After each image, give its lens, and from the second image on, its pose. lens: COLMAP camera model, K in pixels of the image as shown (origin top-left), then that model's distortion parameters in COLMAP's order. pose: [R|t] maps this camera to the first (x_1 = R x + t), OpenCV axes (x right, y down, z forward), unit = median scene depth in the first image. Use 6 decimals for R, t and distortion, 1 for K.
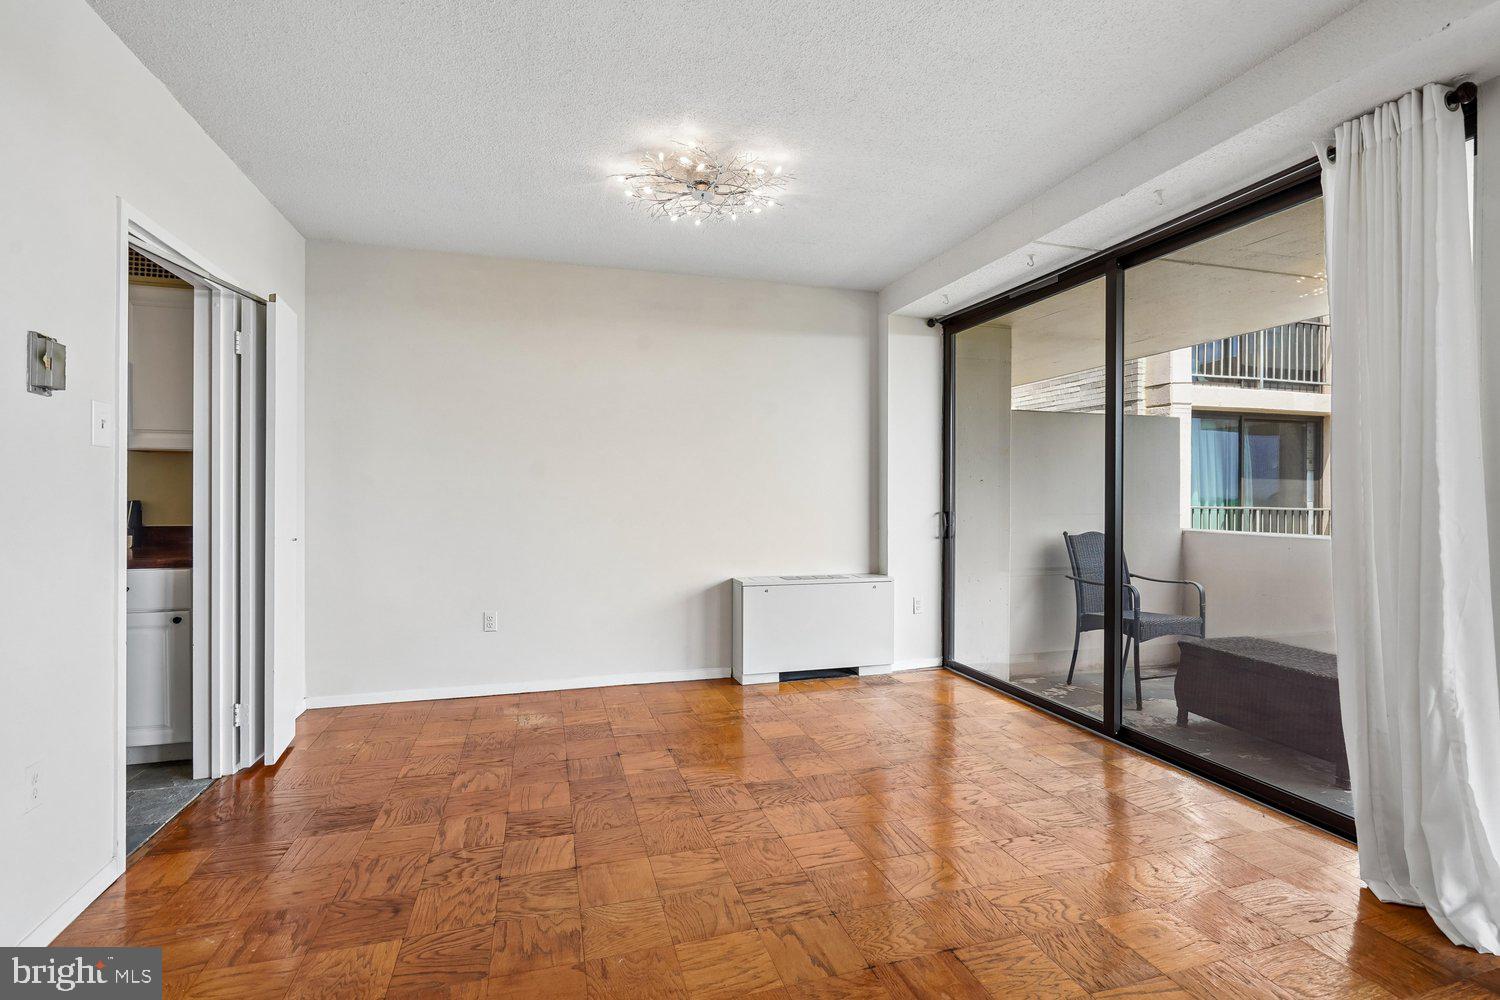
lens RADIAL K [[691.9, 0, 742.9], [0, 691.9, 495.1], [0, 0, 1]] dist [-0.014718, 0.004527]
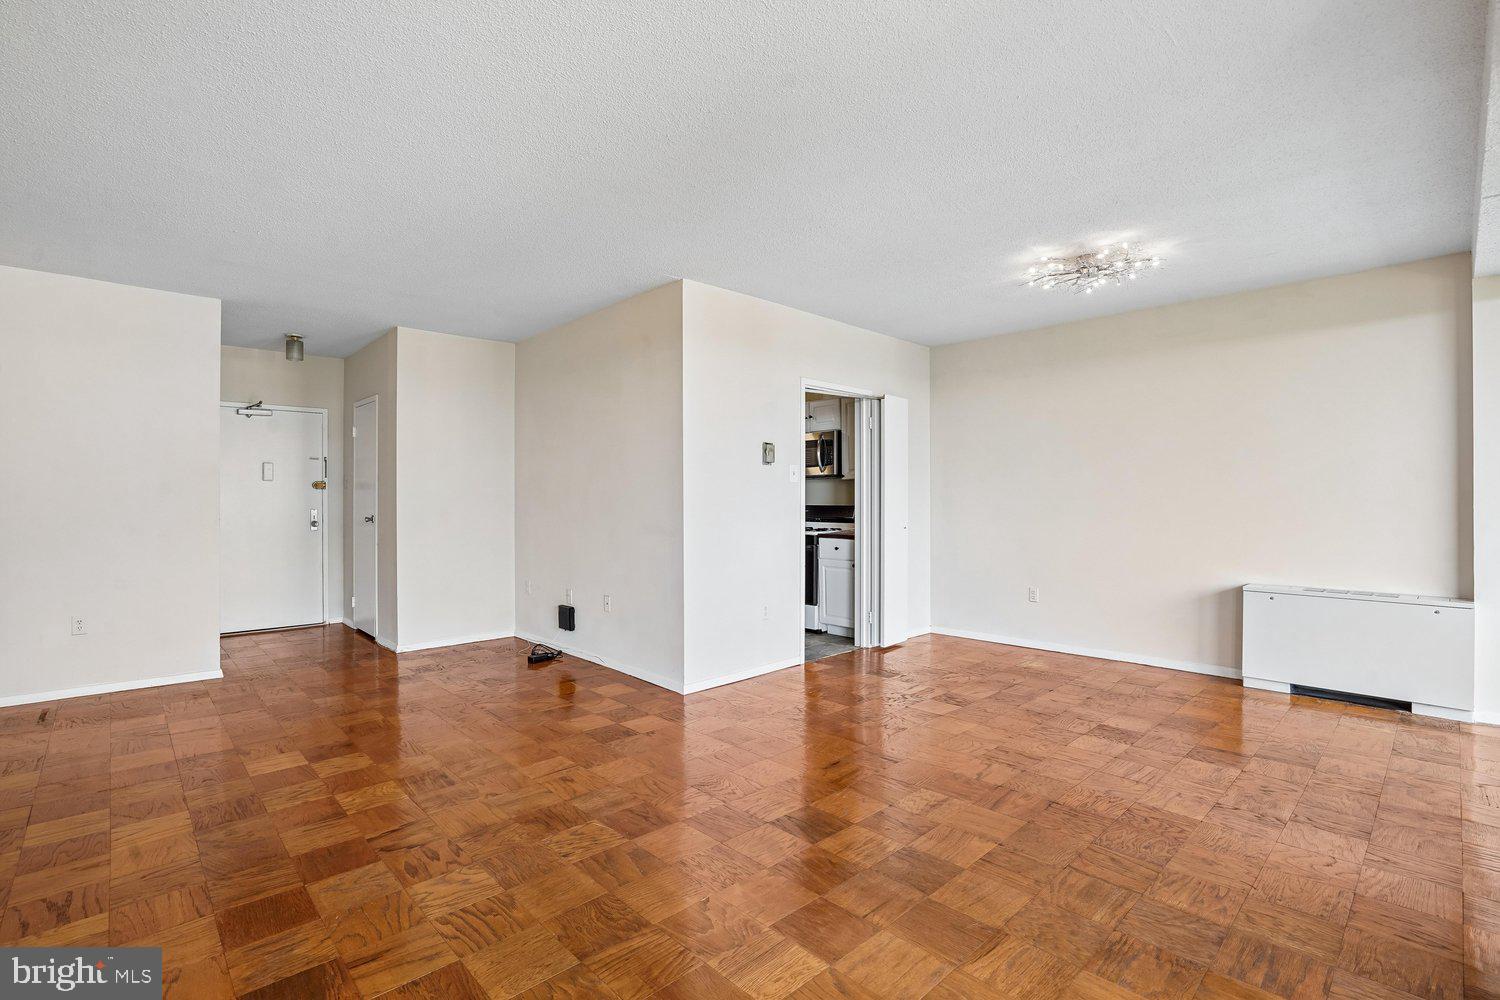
lens RADIAL K [[691.9, 0, 774.3], [0, 691.9, 499.2], [0, 0, 1]] dist [-0.014718, 0.004527]
pose [[0.485414, -0.004286, -0.874274, 0.554379], [-0.001869, 0.999981, -0.005940, 0.001418], [0.874282, 0.004517, 0.485397, -0.114742]]
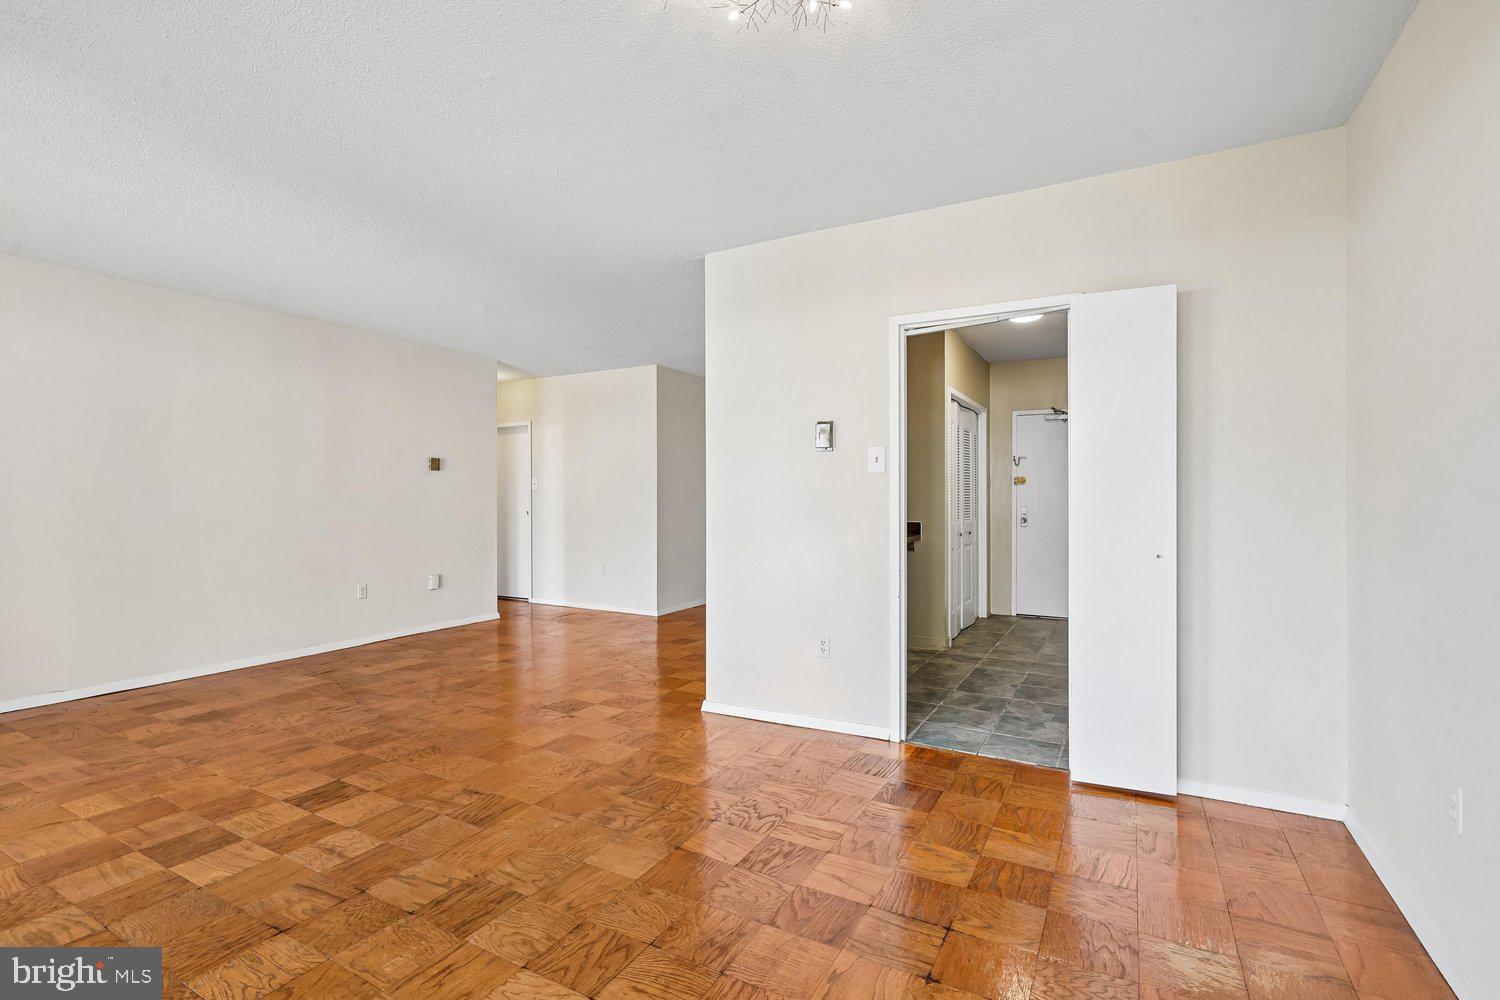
lens RADIAL K [[691.9, 0, 759.7], [0, 691.9, 503.7], [0, 0, 1]] dist [-0.014718, 0.004527]
pose [[-0.706407, 0.002181, -0.707803, 0.220288], [-0.000442, 0.999994, 0.003523, -0.002053], [0.707806, 0.002801, -0.706402, 0.944730]]
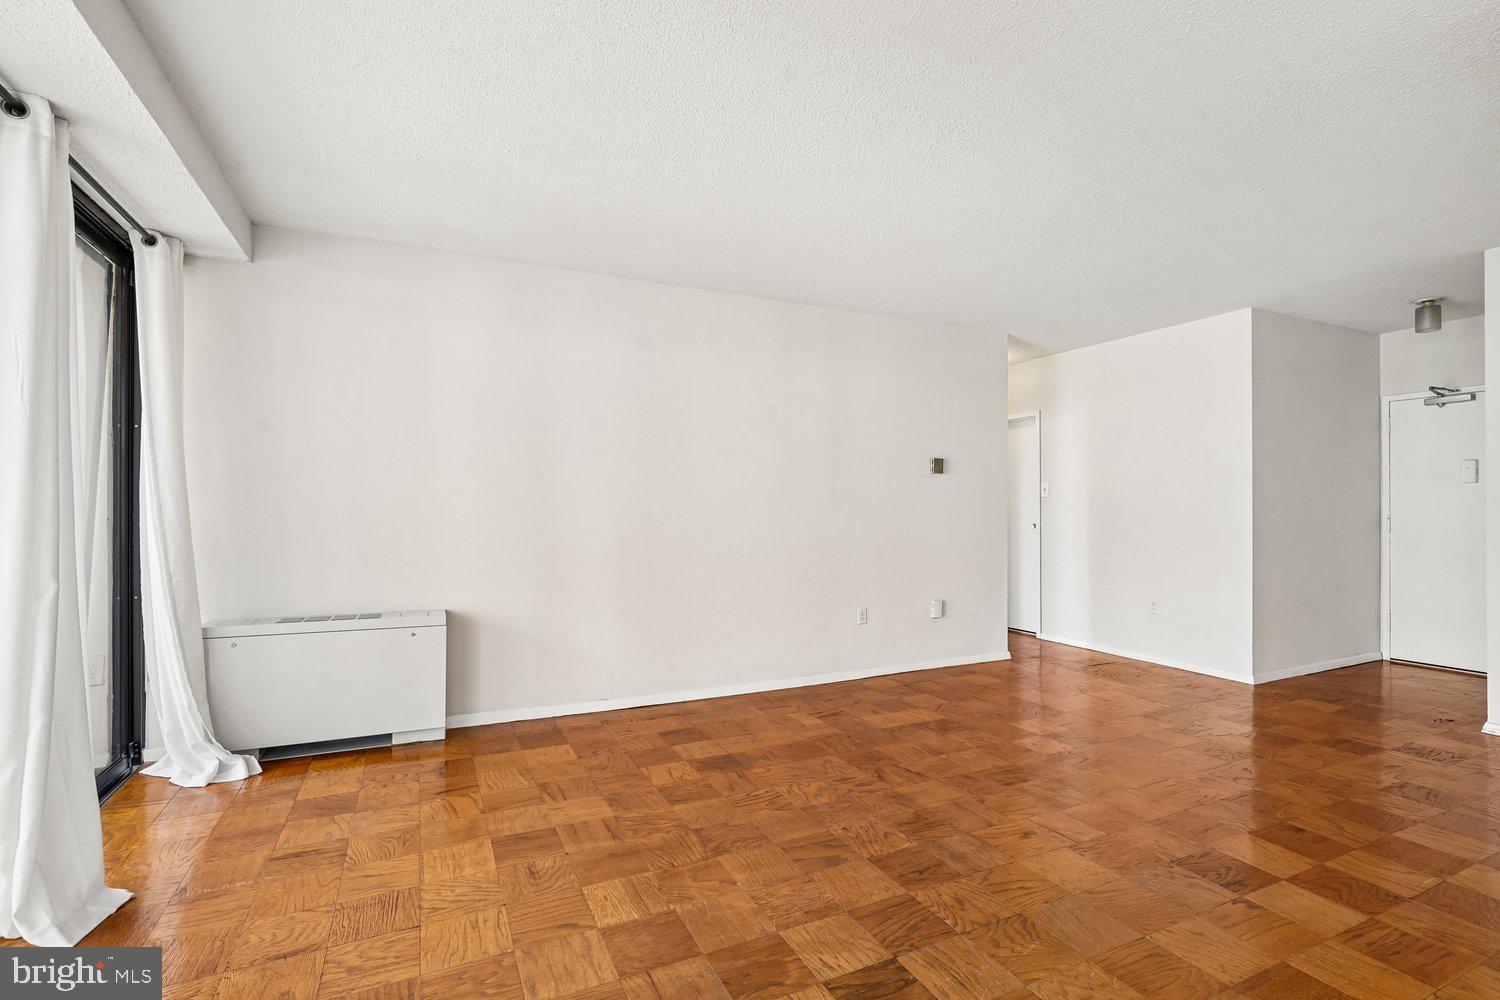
lens RADIAL K [[691.9, 0, 749.2], [0, 691.9, 508.0], [0, 0, 1]] dist [-0.014718, 0.004527]
pose [[-0.987256, -0.003668, -0.159096, 0.190838], [-0.003152, 0.999989, -0.003492, -0.001789], [0.159107, -0.002946, -0.987257, 0.575516]]
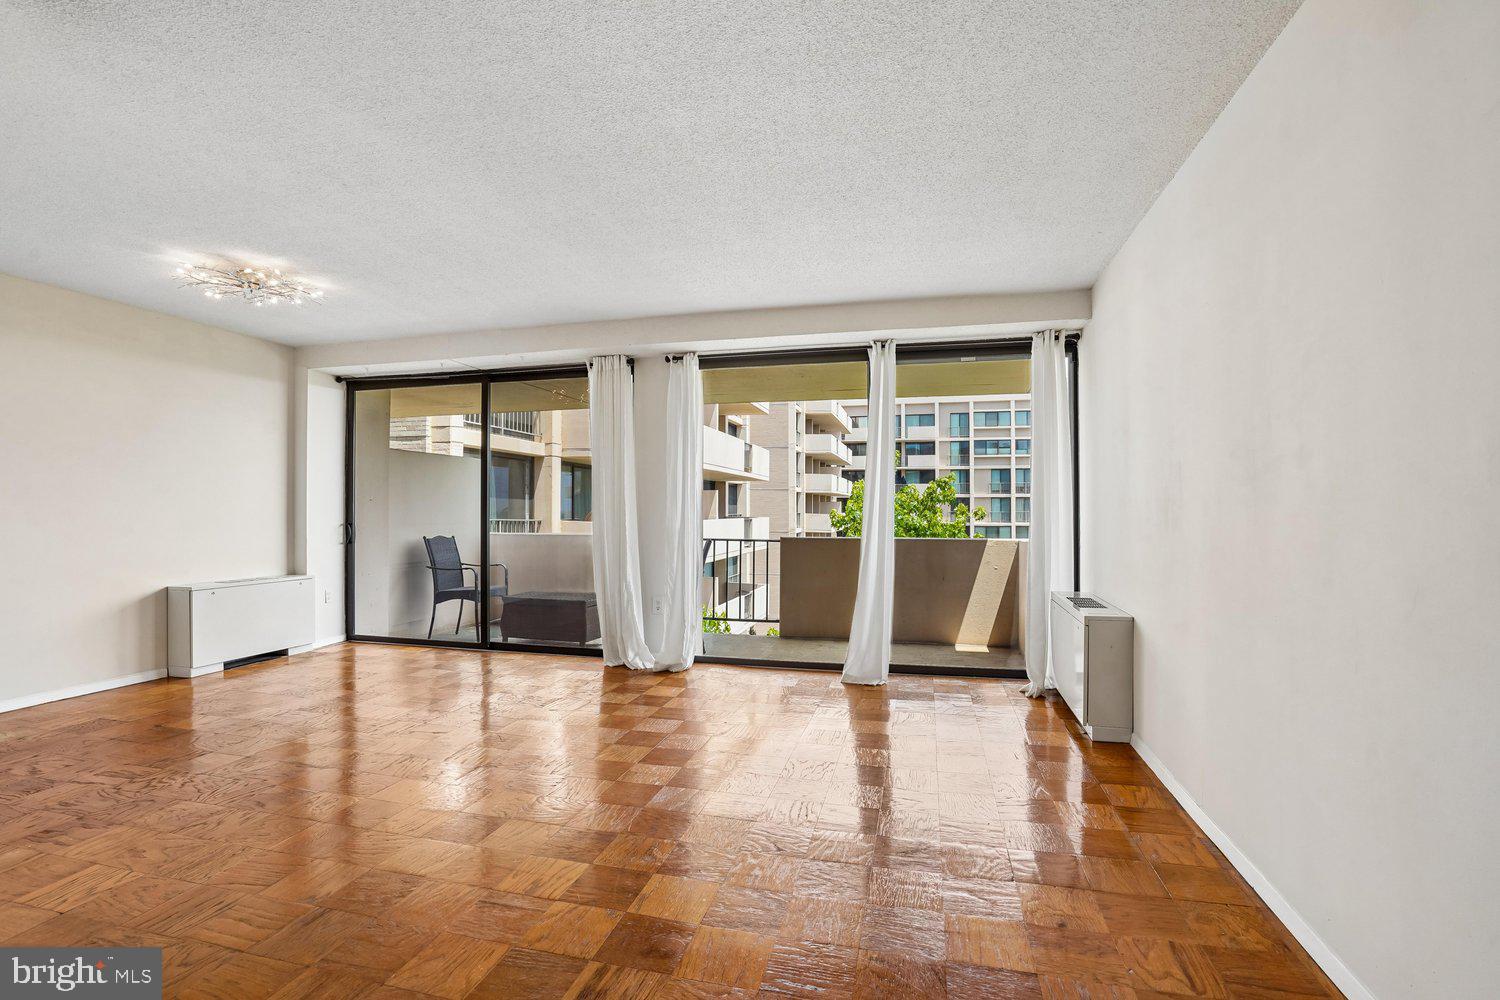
lens RADIAL K [[691.9, 0, 725.7], [0, 691.9, 504.6], [0, 0, 1]] dist [-0.014718, 0.004527]
pose [[0.532327, 0.003779, 0.846531, -0.489695], [0.004030, 0.999967, -0.006998, 0.000350], [-0.846529, 0.007137, 0.532294, -0.353672]]
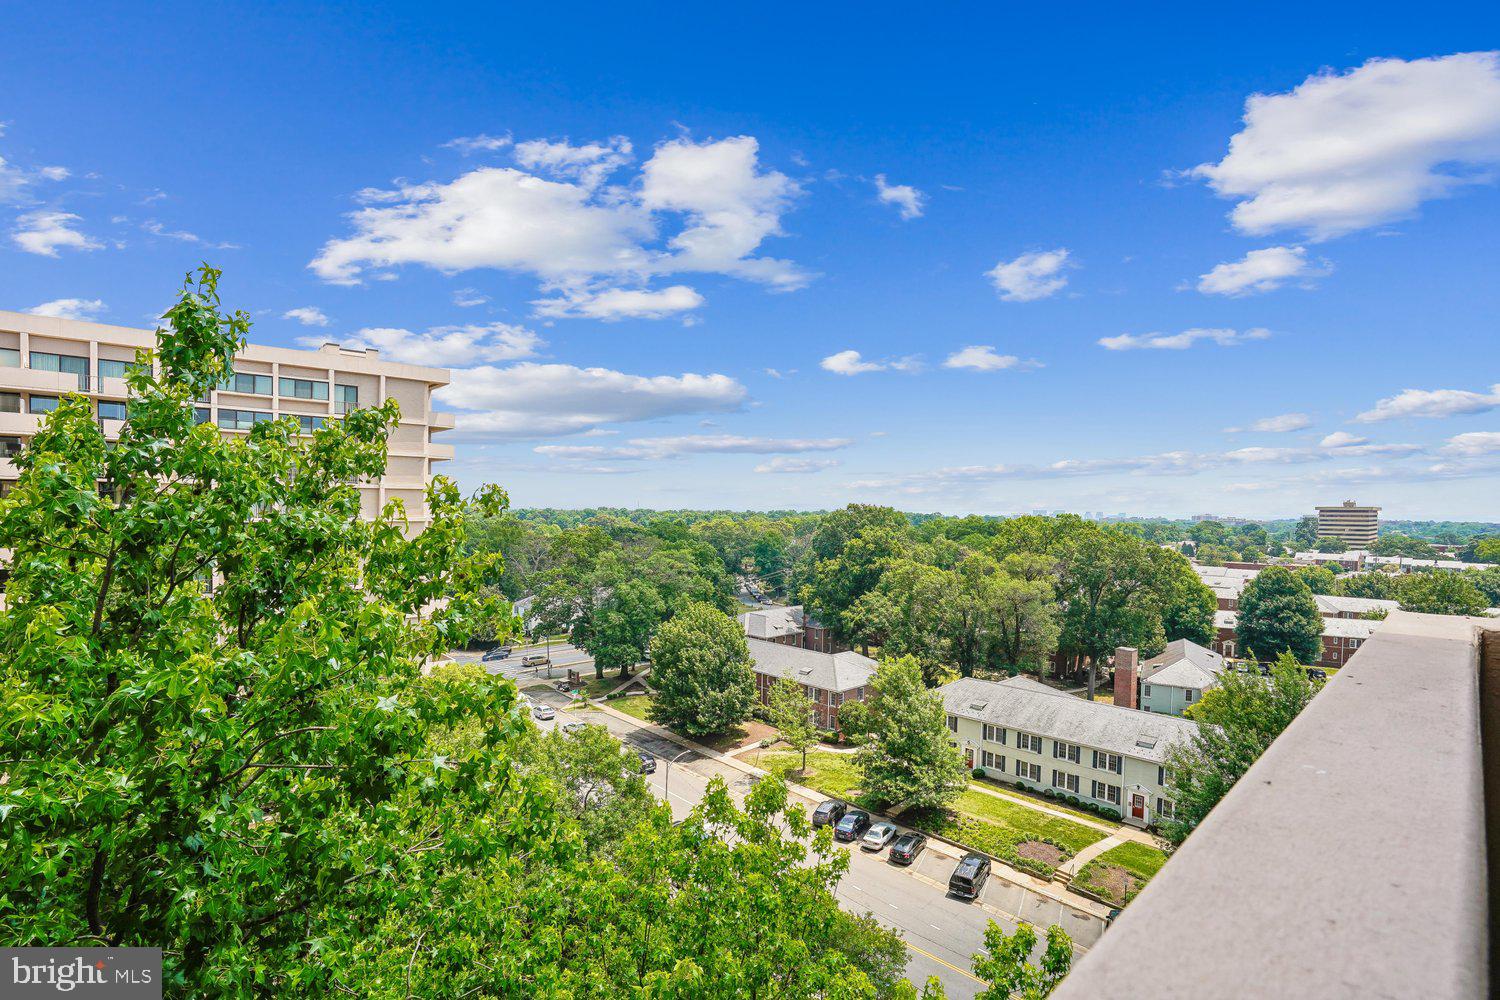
lens RADIAL K [[701.8, 0, 756.1], [0, 701.8, 504.9], [0, 0, 1]] dist [-0.013753, 0.000608]
pose [[-0.449394, -0.004214, 0.893324, 1.088967], [-0.005337, 0.999984, 0.002033, 0.022823], [-0.893318, -0.003854, -0.449409, 0.351616]]
